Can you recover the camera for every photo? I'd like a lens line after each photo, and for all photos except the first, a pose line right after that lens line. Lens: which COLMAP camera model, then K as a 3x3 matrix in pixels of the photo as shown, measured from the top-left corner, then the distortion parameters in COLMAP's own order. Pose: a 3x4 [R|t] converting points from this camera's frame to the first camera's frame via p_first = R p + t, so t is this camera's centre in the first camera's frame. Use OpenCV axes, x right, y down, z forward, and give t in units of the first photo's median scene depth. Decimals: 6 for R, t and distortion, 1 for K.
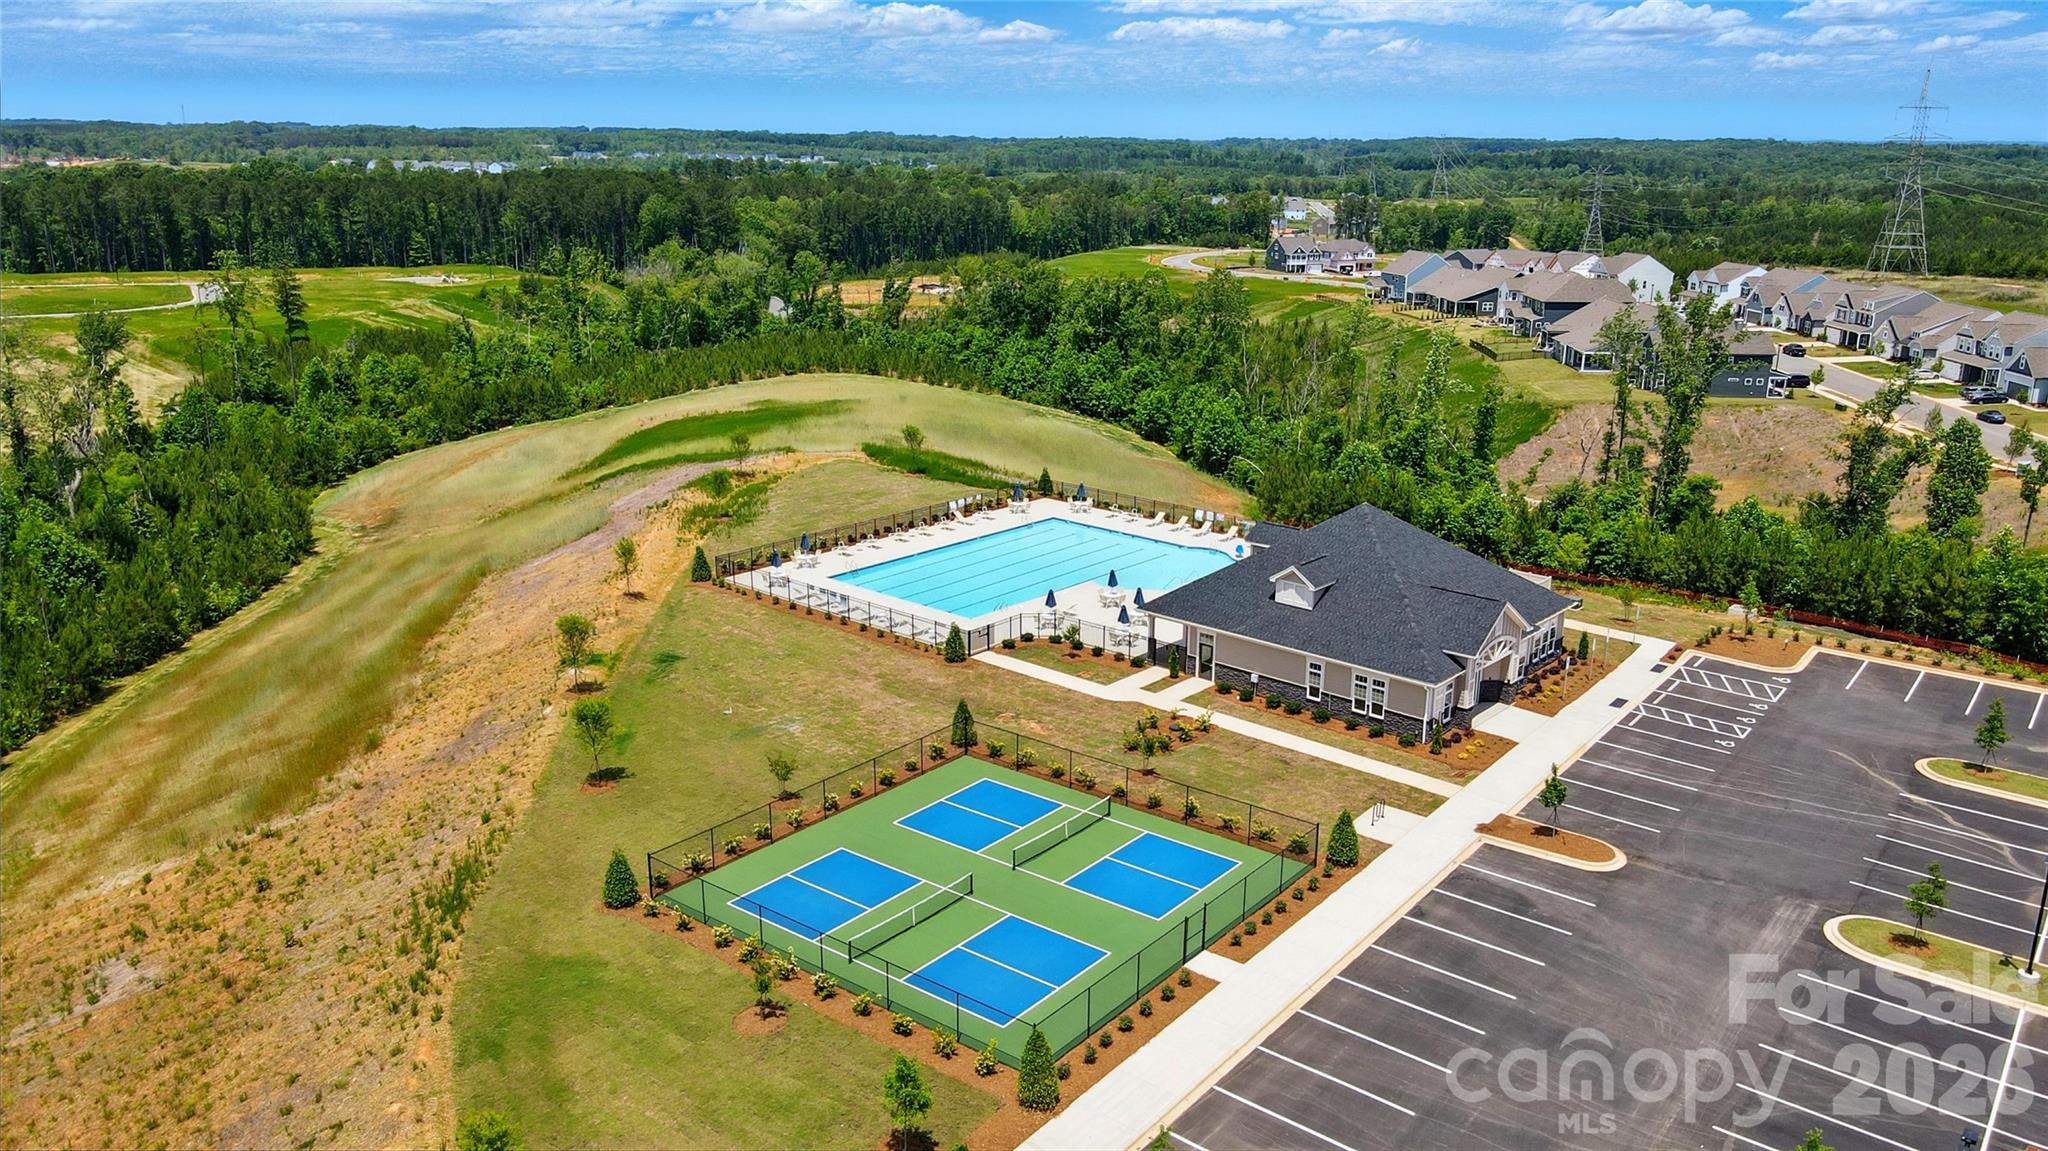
lens RADIAL K [[1534.6, 0, 1020.8], [0, 1534.6, 572.0], [0, 0, 1]] dist [0.005651, 0.000825]
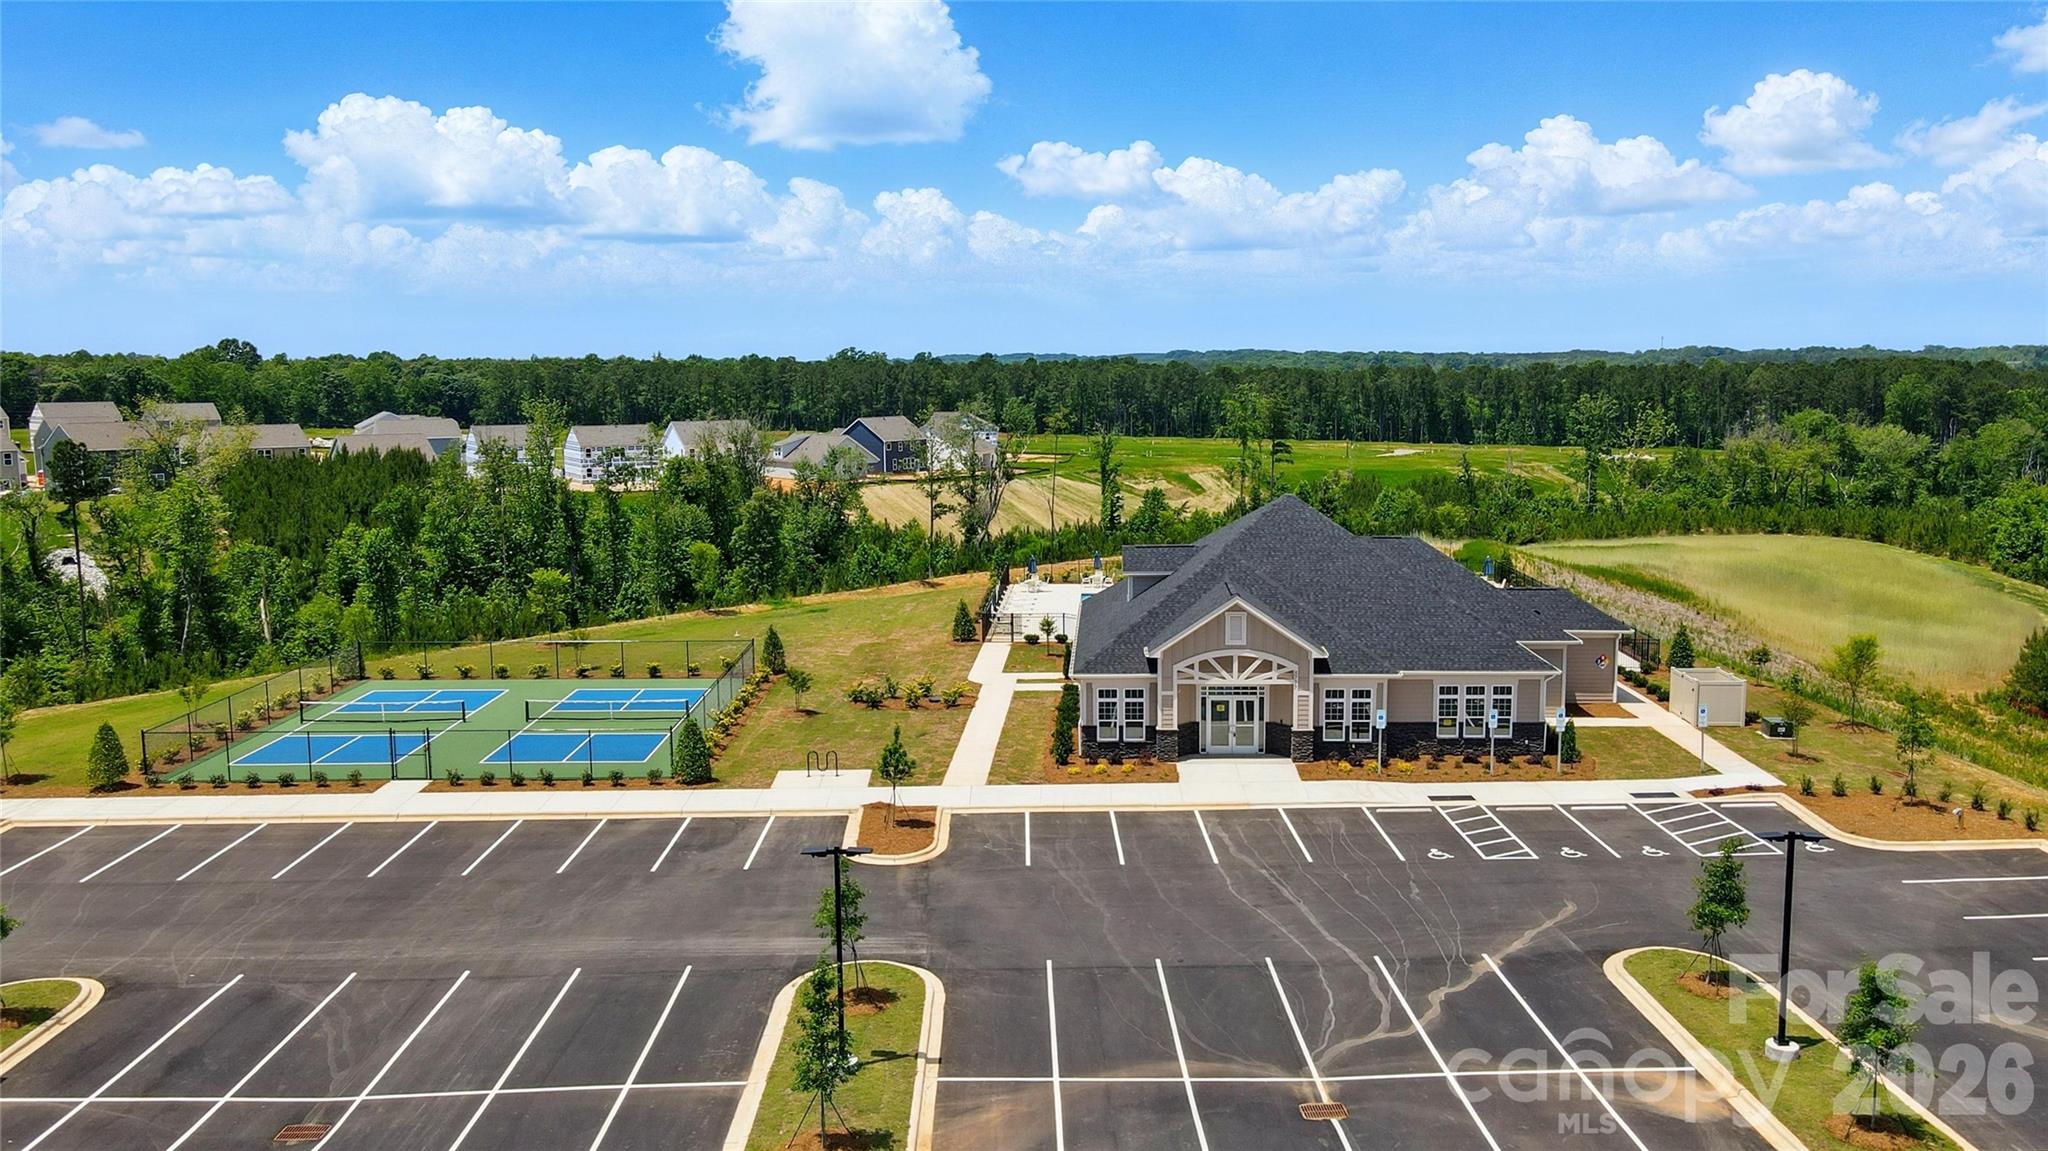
lens RADIAL K [[1534.6, 0, 1029.9], [0, 1534.6, 579.5], [0, 0, 1]] dist [0.005651, 0.000825]
pose [[0.628973, 0.087088, -0.772534, 0.869210], [-0.193878, 0.979880, -0.047387, 0.067326], [0.752864, 0.179582, 0.633203, 0.484013]]
